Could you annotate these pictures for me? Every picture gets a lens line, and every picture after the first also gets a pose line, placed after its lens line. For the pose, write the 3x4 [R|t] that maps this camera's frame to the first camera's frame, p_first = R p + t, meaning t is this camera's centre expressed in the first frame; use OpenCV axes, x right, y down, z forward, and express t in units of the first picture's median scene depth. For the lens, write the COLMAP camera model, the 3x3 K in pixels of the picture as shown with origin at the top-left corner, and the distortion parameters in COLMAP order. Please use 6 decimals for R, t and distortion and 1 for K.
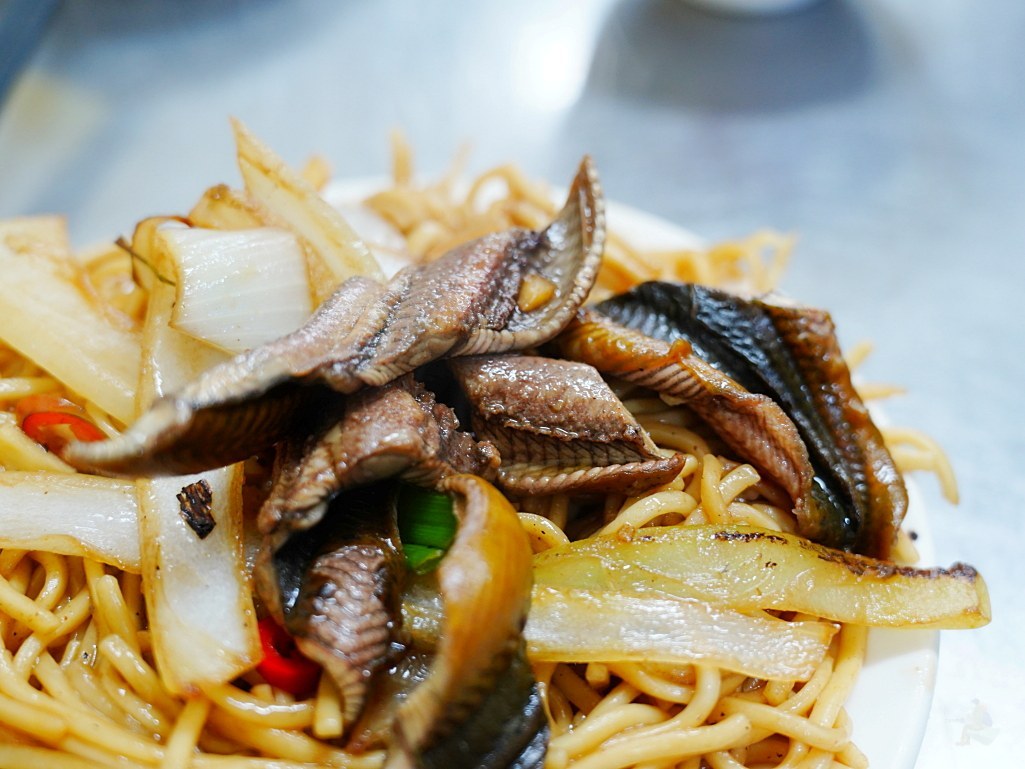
lens RADIAL K [[1166.3, 0, 467.8], [0, 1166.3, 442.5], [0, 0, 1]] dist [0.021460, -0.004535]
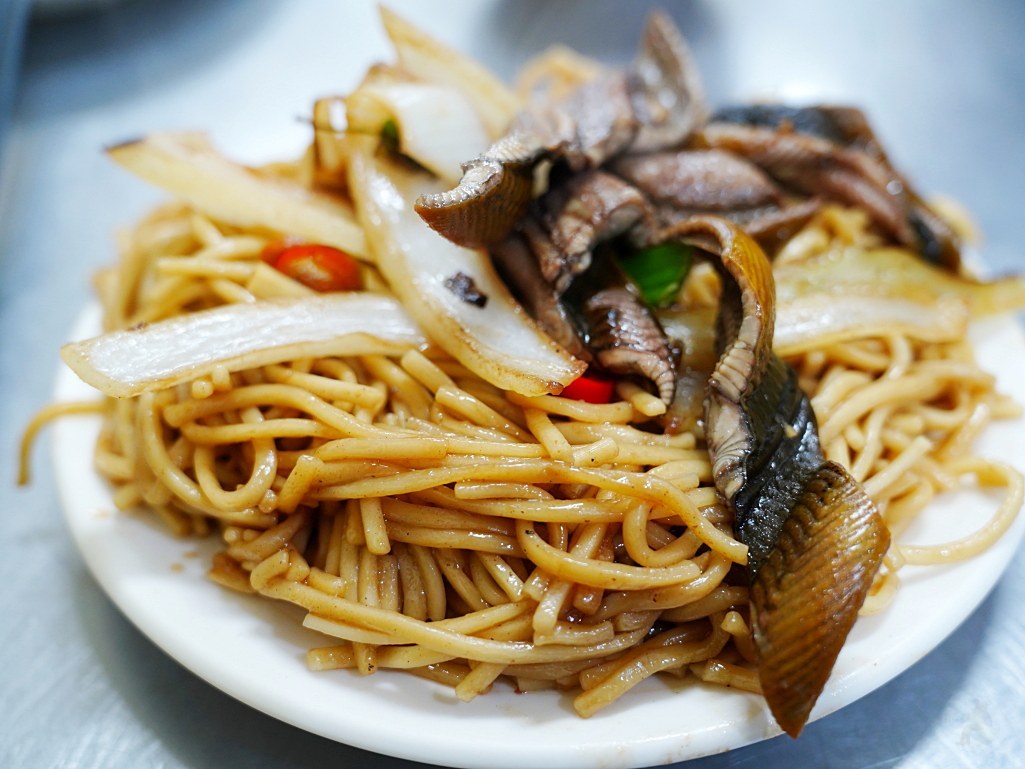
lens RADIAL K [[1166.3, 0, 467.8], [0, 1166.3, 442.5], [0, 0, 1]] dist [0.021460, -0.004535]
pose [[0.958665, -0.182394, 0.218387, -0.519982], [0.203871, 0.975721, -0.080036, 0.302932], [-0.198487, 0.121250, 0.972575, -0.122617]]
